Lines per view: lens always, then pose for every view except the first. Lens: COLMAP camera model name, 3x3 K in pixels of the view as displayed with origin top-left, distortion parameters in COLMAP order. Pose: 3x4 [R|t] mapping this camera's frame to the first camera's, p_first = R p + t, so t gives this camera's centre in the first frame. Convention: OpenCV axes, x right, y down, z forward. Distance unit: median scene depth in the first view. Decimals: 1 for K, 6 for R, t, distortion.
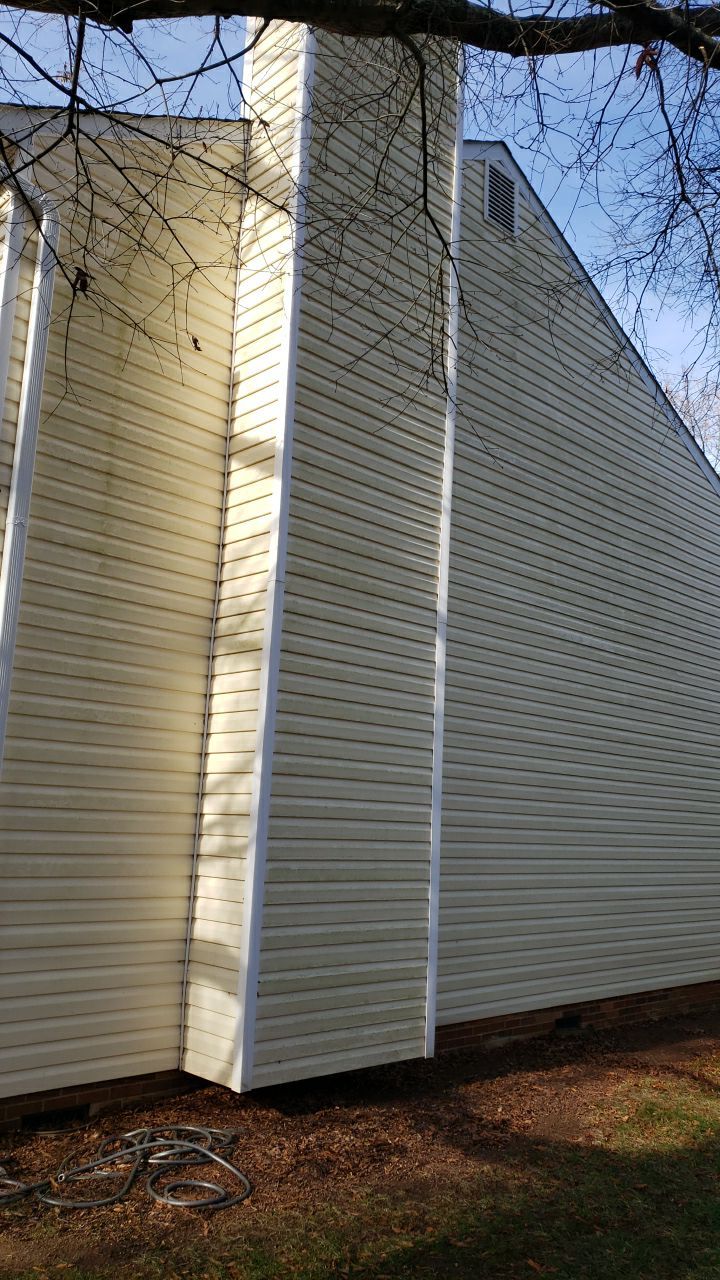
lens RADIAL K [[1018.6, 0, 366.3], [0, 1018.6, 641.0], [0, 0, 1]] dist [0.005046, -0.000870]
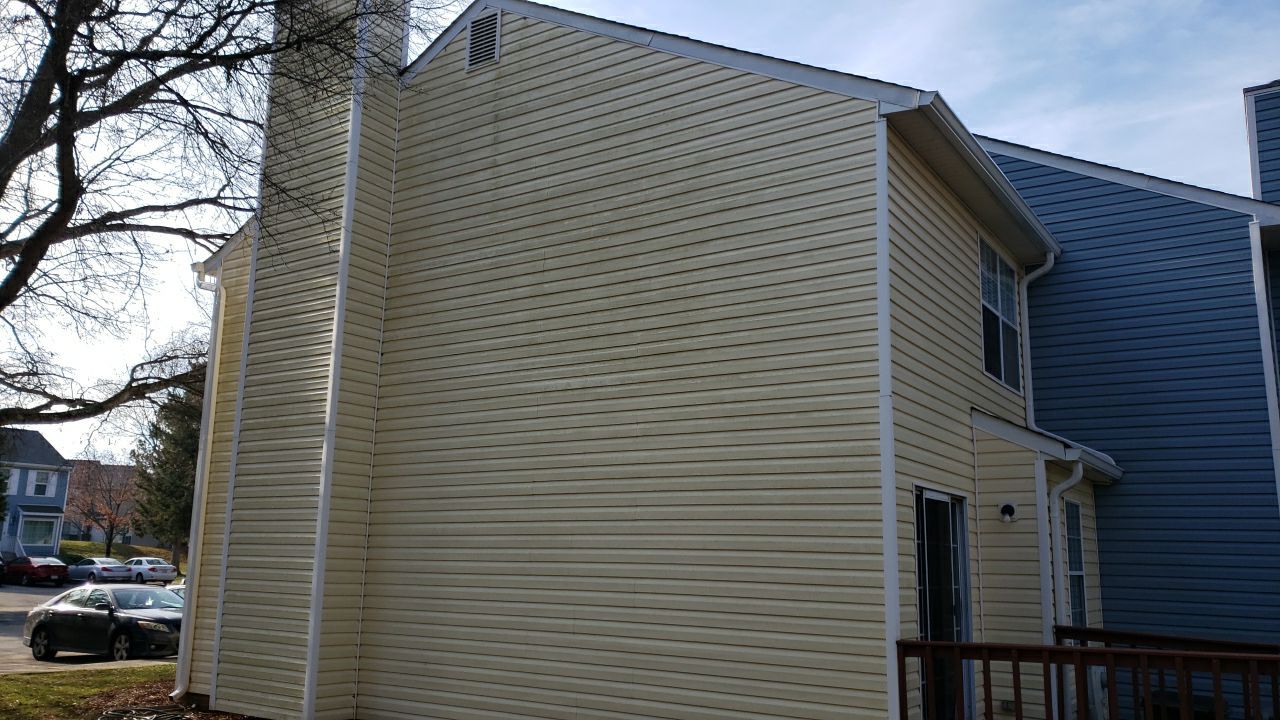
lens RADIAL K [[1018.6, 0, 643.9], [0, 1018.6, 359.9], [0, 0, 1]] dist [0.005046, -0.000870]
pose [[0.209396, -0.217144, -0.953416, 1.754054], [0.168500, 0.968459, -0.183563, 0.253328], [0.963204, -0.122214, 0.239380, 1.222788]]
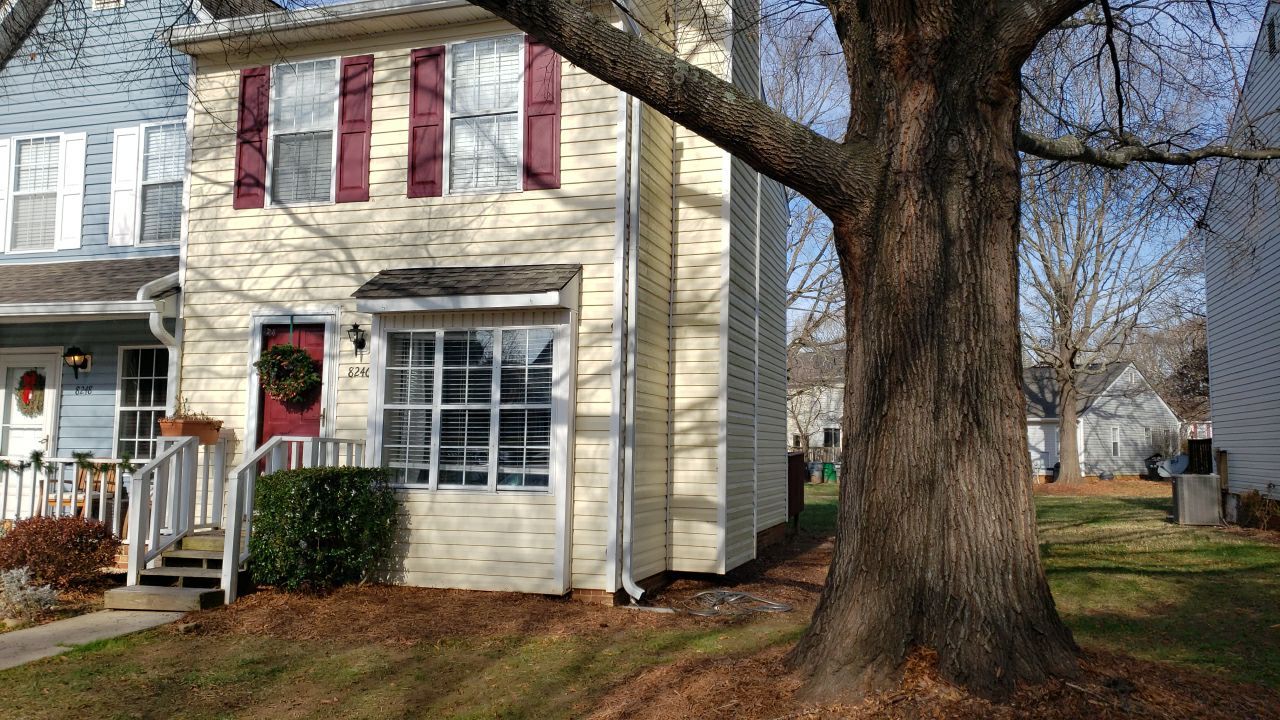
lens RADIAL K [[1018.6, 0, 639.6], [0, 1018.6, 364.7], [0, 0, 1]] dist [0.005046, -0.000870]
pose [[0.886694, 0.015743, 0.462089, -0.957313], [-0.071213, 0.992145, 0.102848, -0.087328], [-0.456840, -0.124102, 0.880849, -0.414030]]
